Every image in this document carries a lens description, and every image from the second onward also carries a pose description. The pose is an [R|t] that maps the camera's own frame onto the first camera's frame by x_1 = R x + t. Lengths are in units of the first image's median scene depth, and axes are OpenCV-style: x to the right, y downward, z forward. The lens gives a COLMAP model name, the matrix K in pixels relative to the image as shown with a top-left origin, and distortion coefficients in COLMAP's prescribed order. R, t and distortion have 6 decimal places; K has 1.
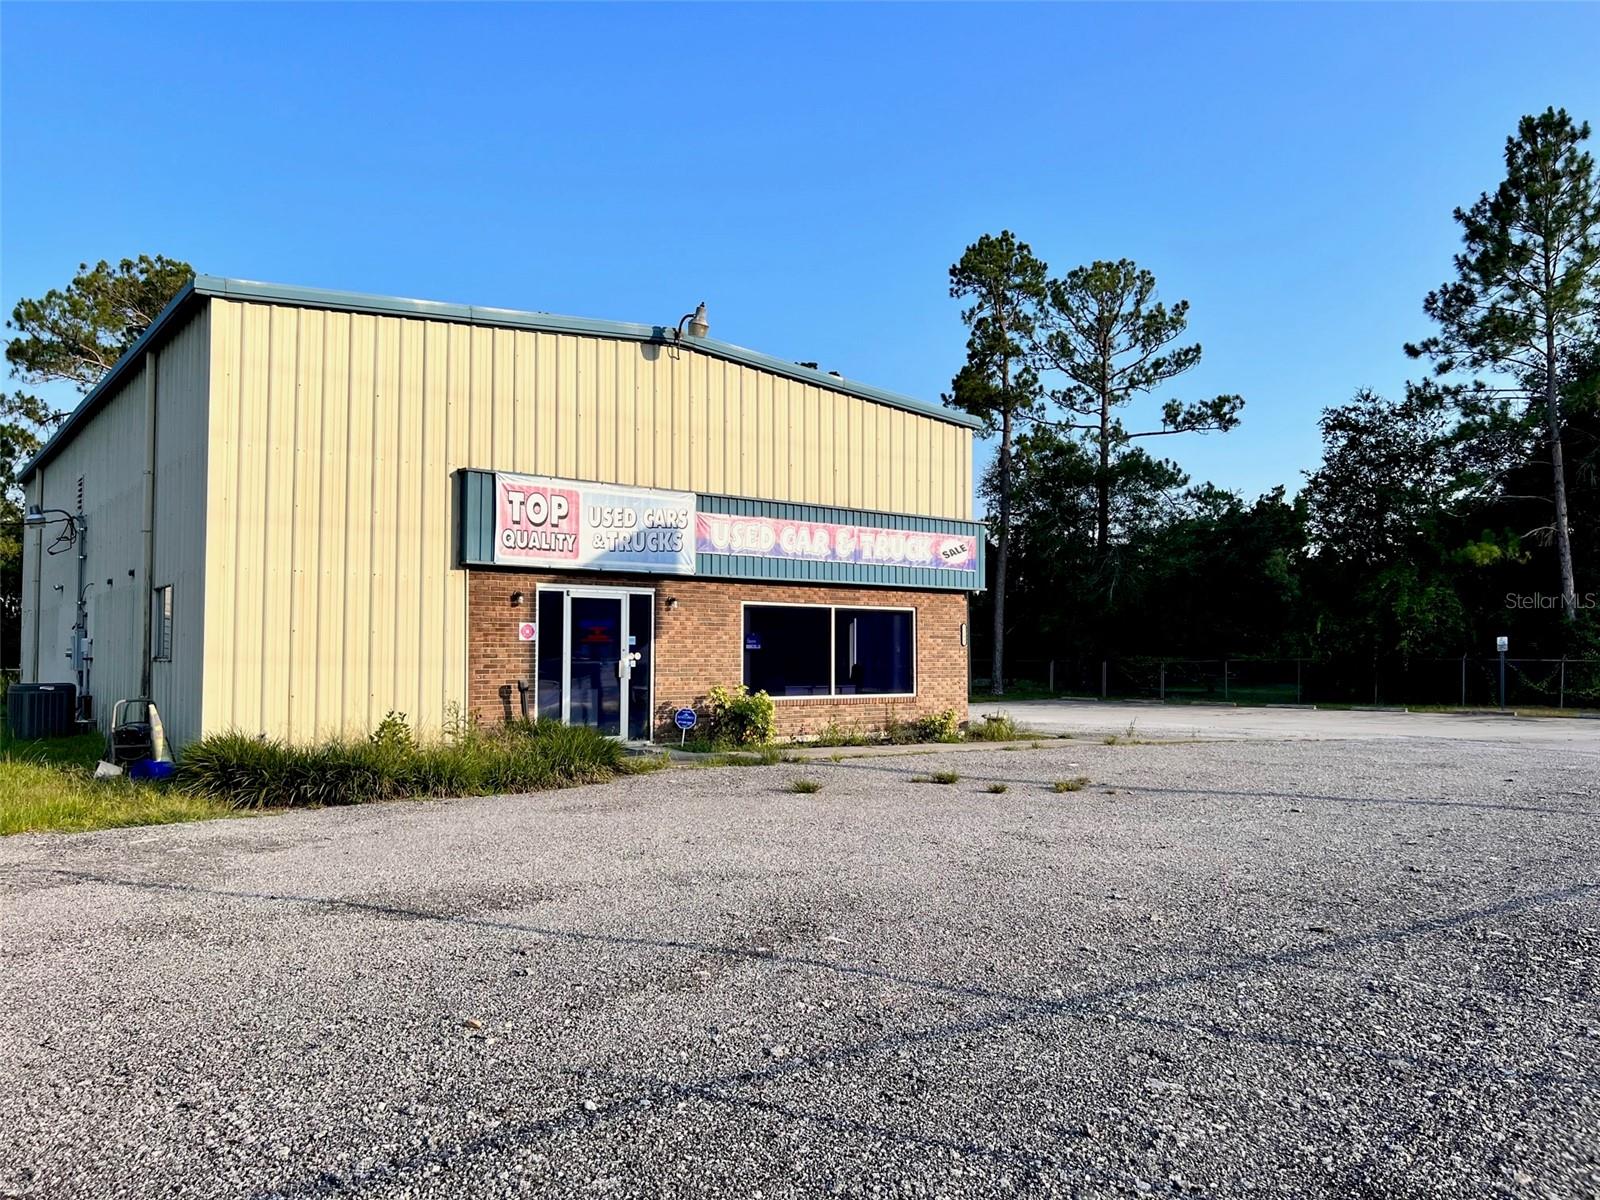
lens RADIAL K [[1204.1, 0, 813.7], [0, 1204.1, 590.9], [0, 0, 1]] dist [0.046696, -0.046691]
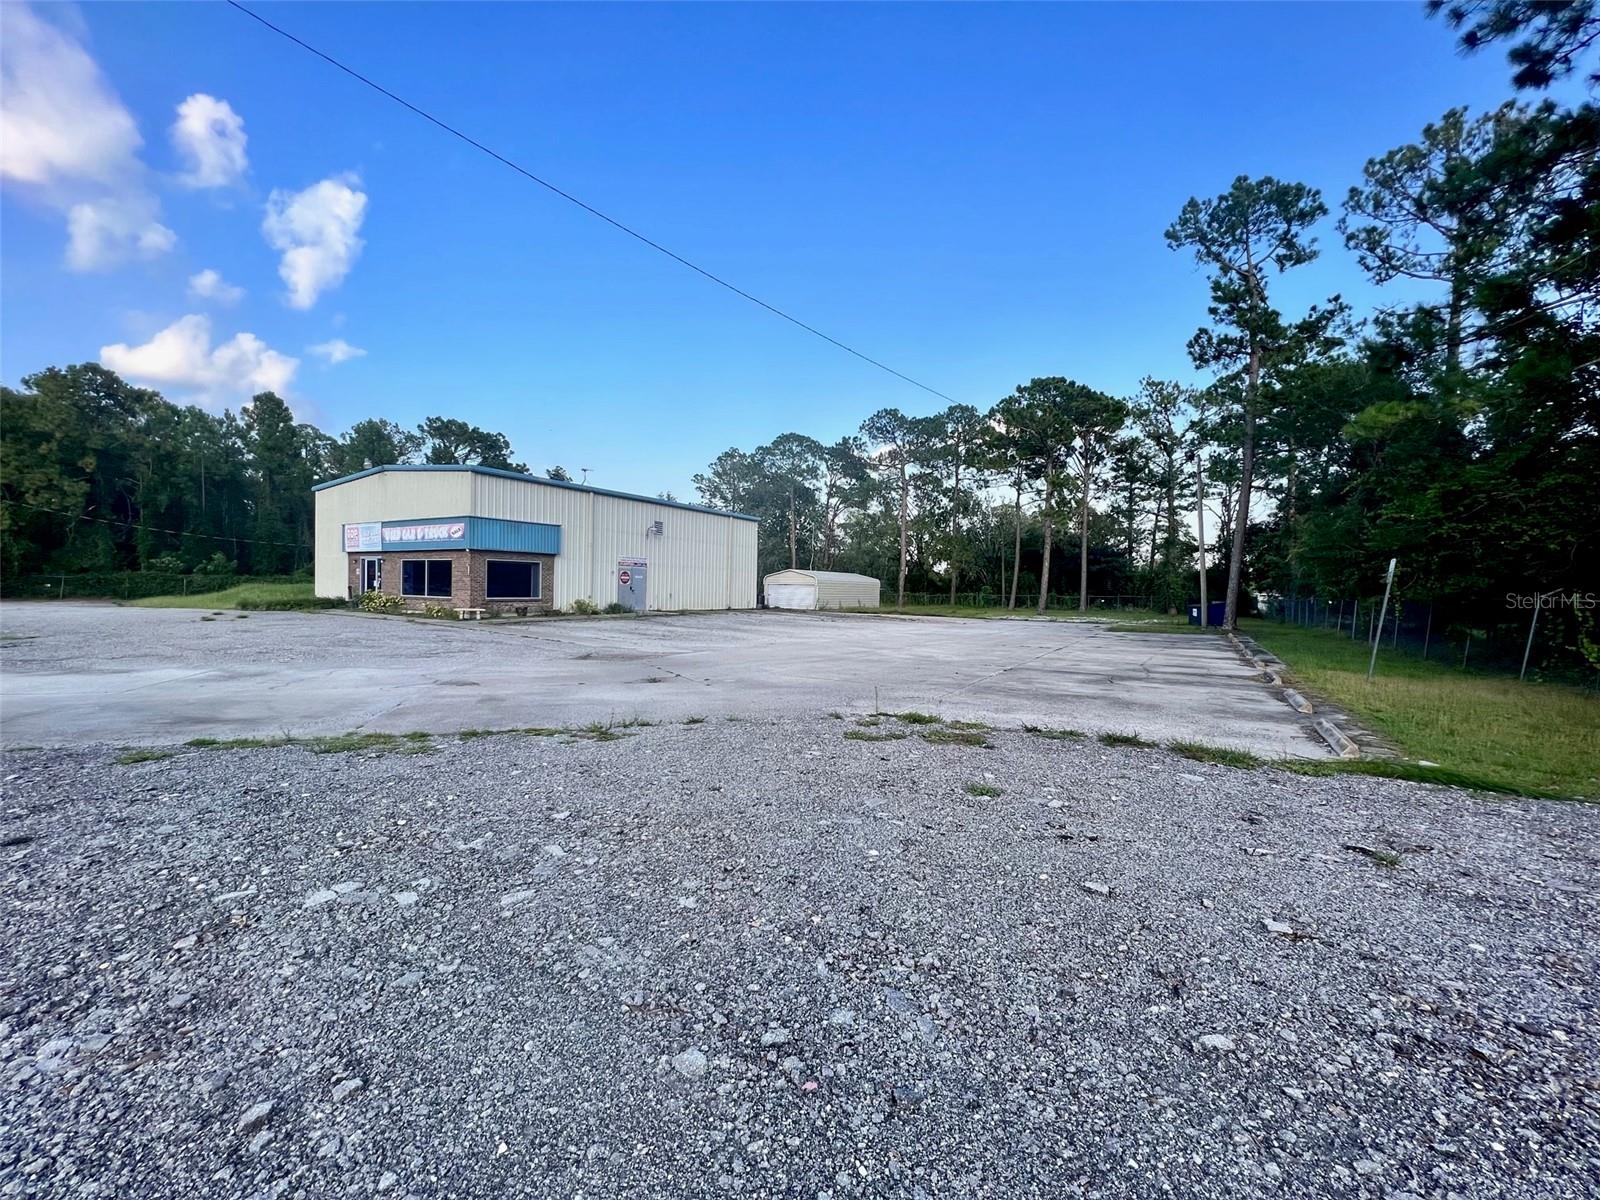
lens RADIAL K [[647.5, 0, 805.2], [0, 647.5, 594.7], [0, 0, 1]] dist [-0.003337, 0.001783]
pose [[0.346804, 0.012615, -0.937853, 1.510267], [0.032400, 0.999152, 0.025420, 0.075506], [0.937378, -0.039202, 0.346101, 1.267107]]
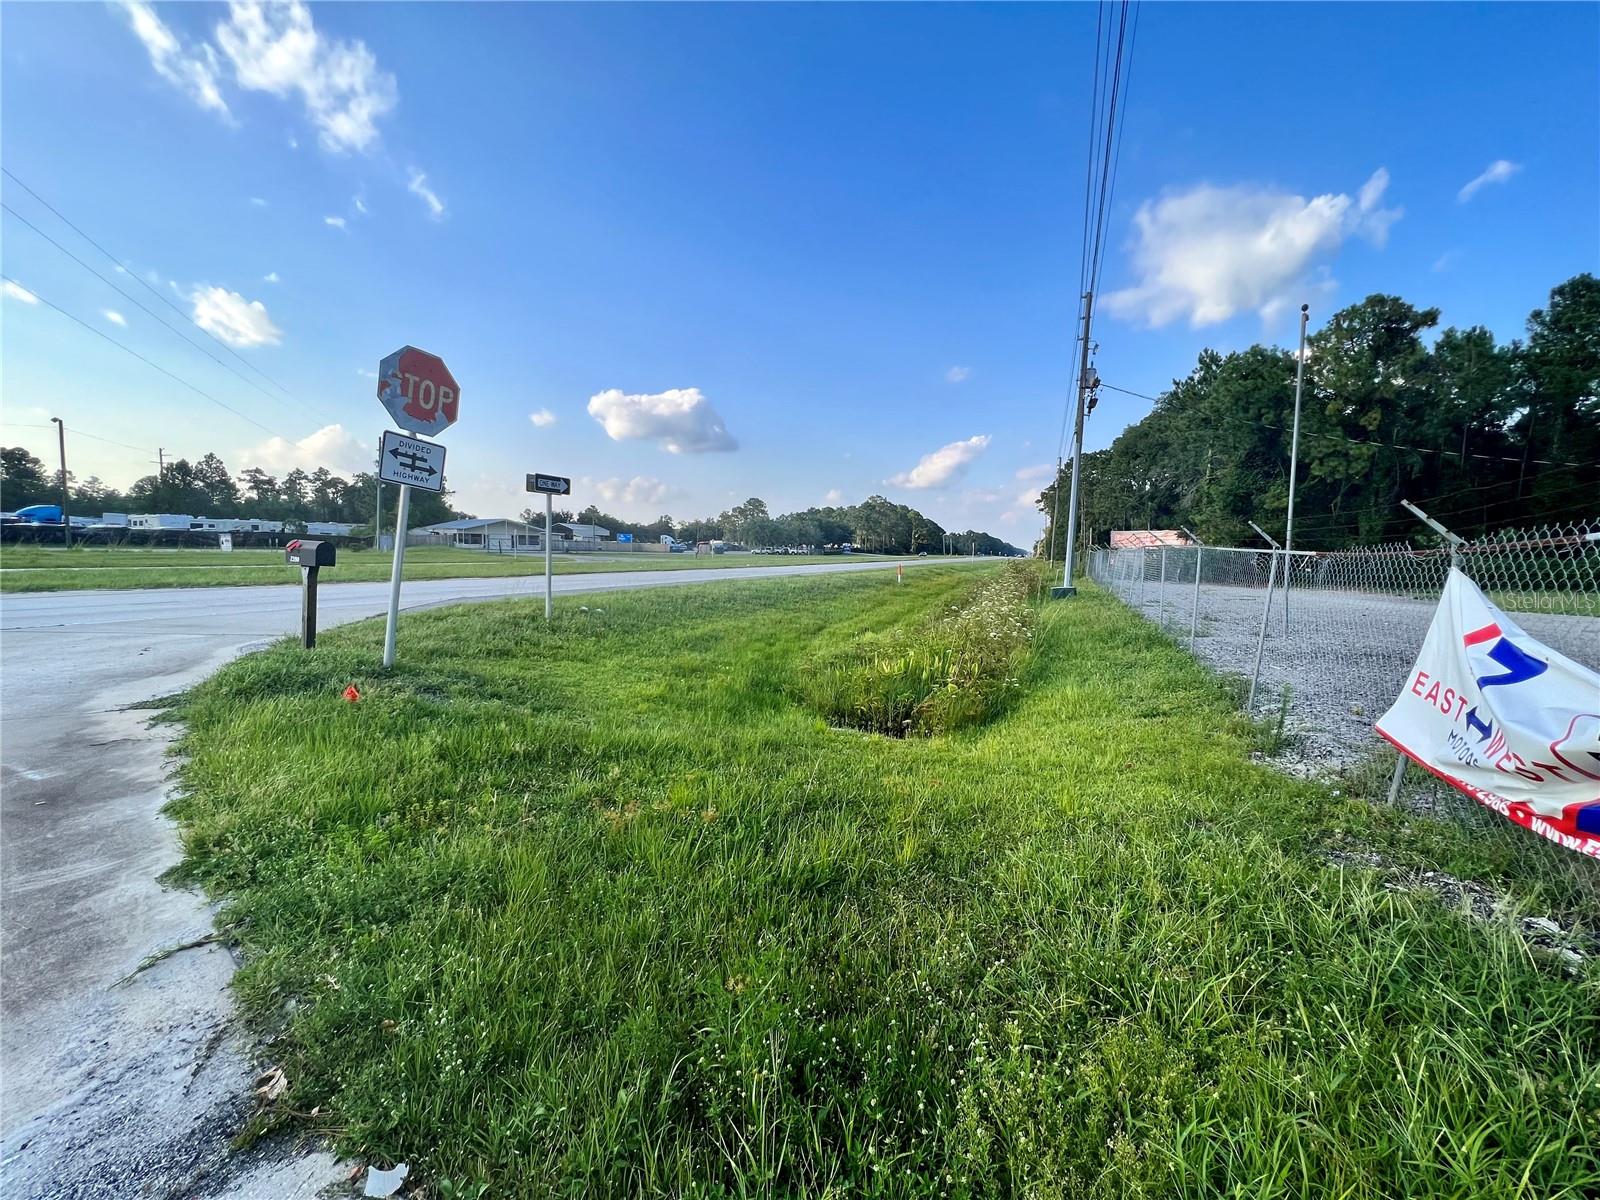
lens RADIAL K [[647.5, 0, 803.8], [0, 647.5, 594.3], [0, 0, 1]] dist [-0.003337, 0.001783]
pose [[-0.849600, 0.015083, -0.527211, 0.867051], [0.003201, 0.999720, 0.023444, 0.038560], [0.527417, 0.018230, -0.849411, 0.468451]]
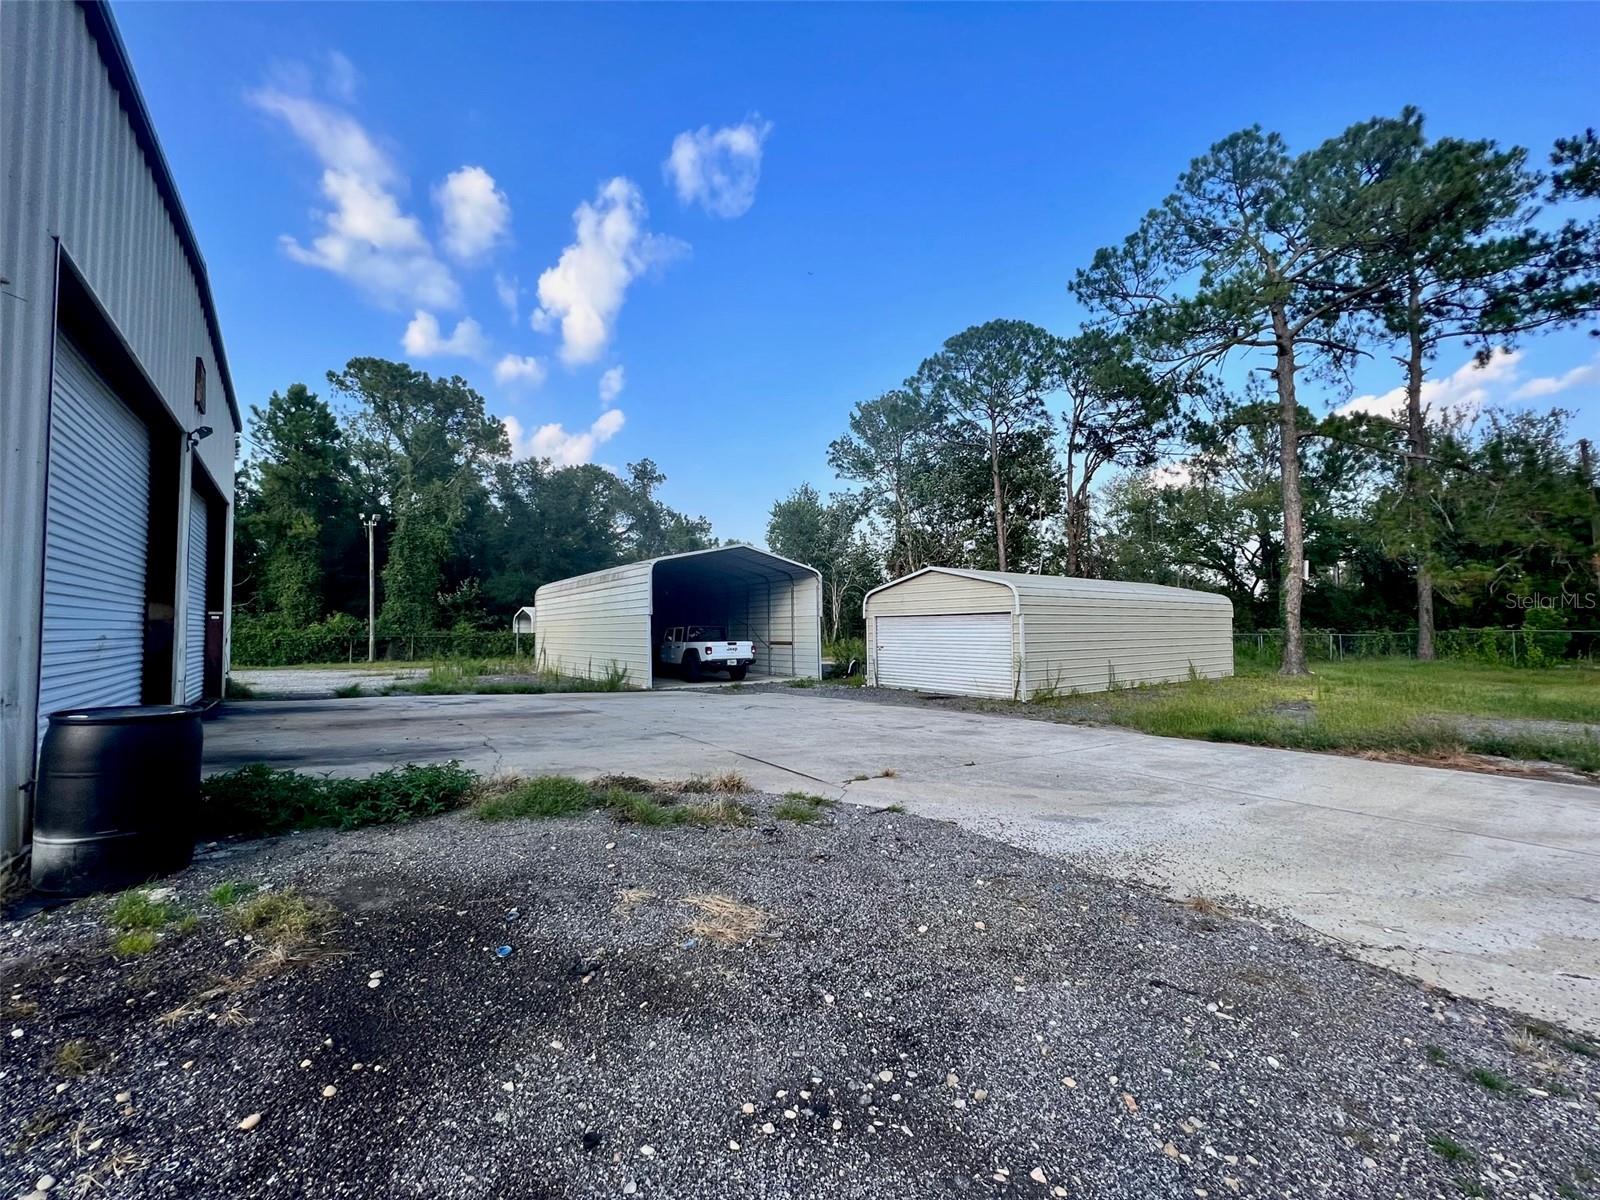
lens RADIAL K [[647.5, 0, 800.5], [0, 647.5, 596.0], [0, 0, 1]] dist [-0.003337, 0.001783]
pose [[-0.028945, -0.051885, -0.998234, -0.280886], [0.061024, 0.996697, -0.053575, 0.109926], [0.997717, -0.062467, -0.025683, 2.032836]]
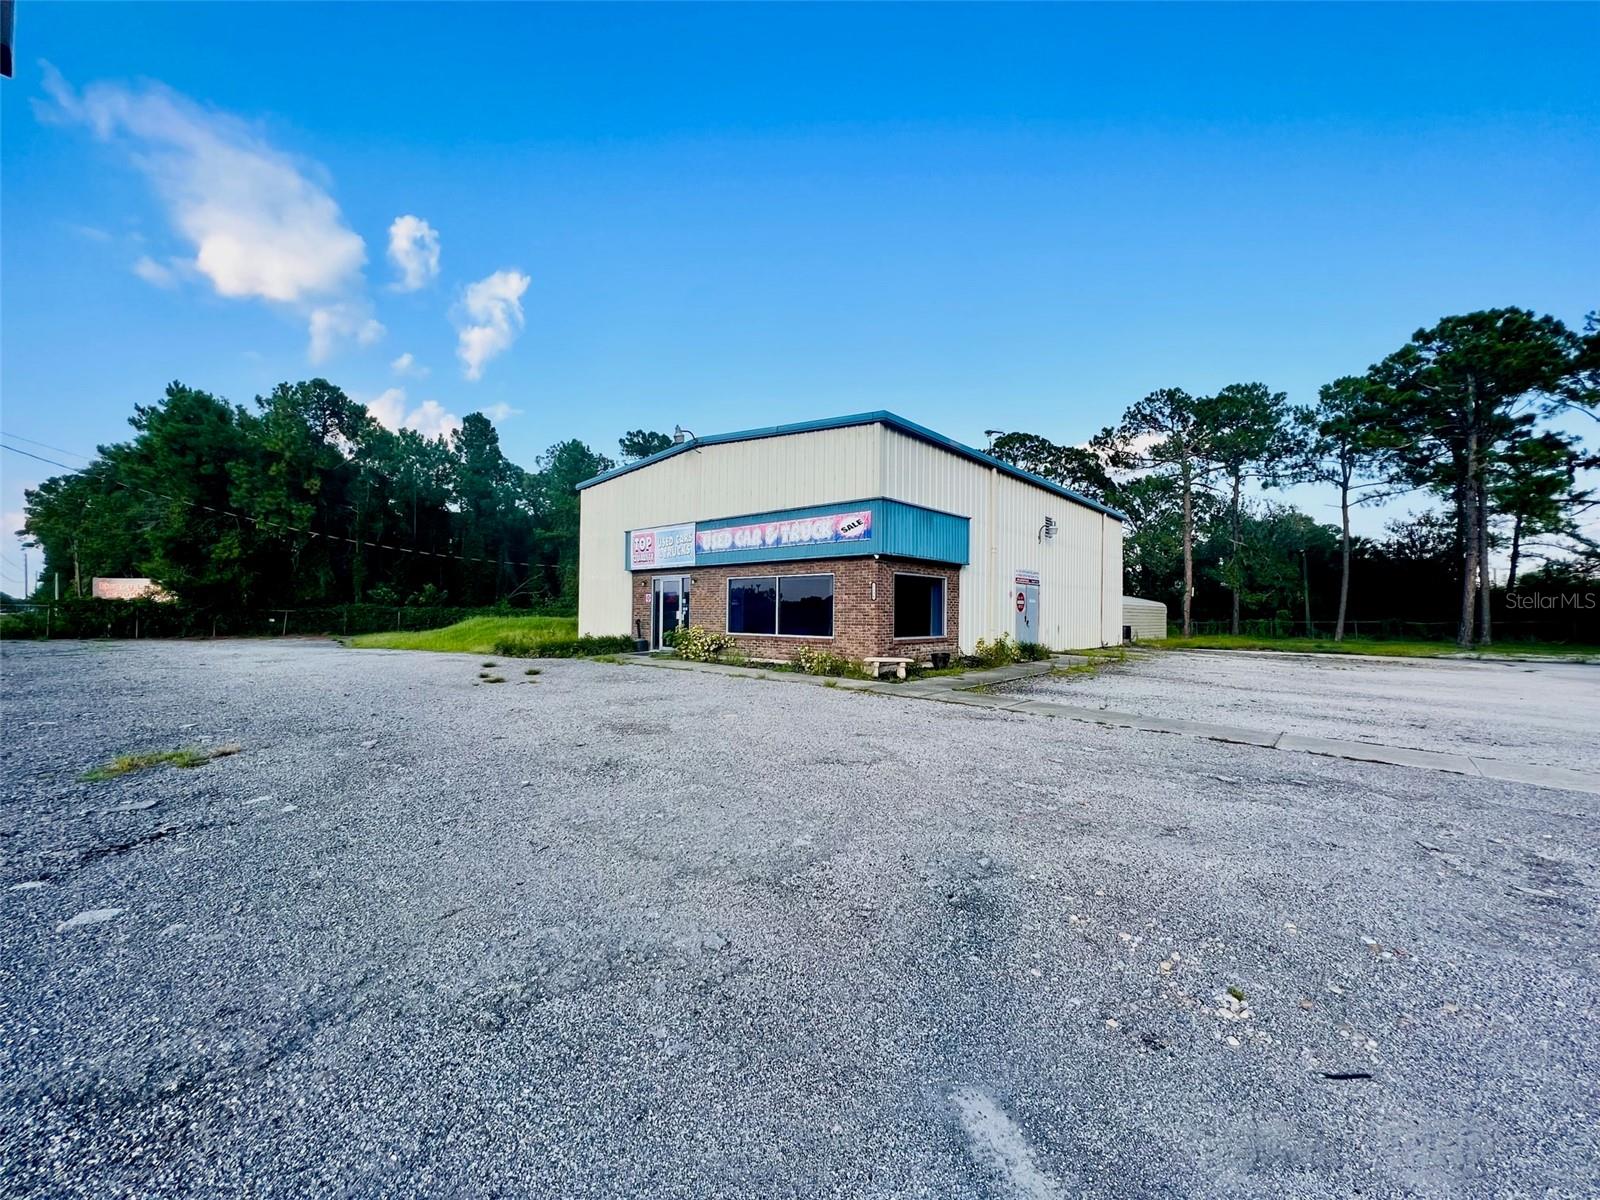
lens RADIAL K [[647.5, 0, 803.2], [0, 647.5, 592.7], [0, 0, 1]] dist [-0.003337, 0.001783]
pose [[0.175024, -0.033906, -0.983980, 0.830665], [0.043960, 0.998679, -0.026594, 0.056822], [0.983582, -0.038601, 0.176283, 0.890257]]
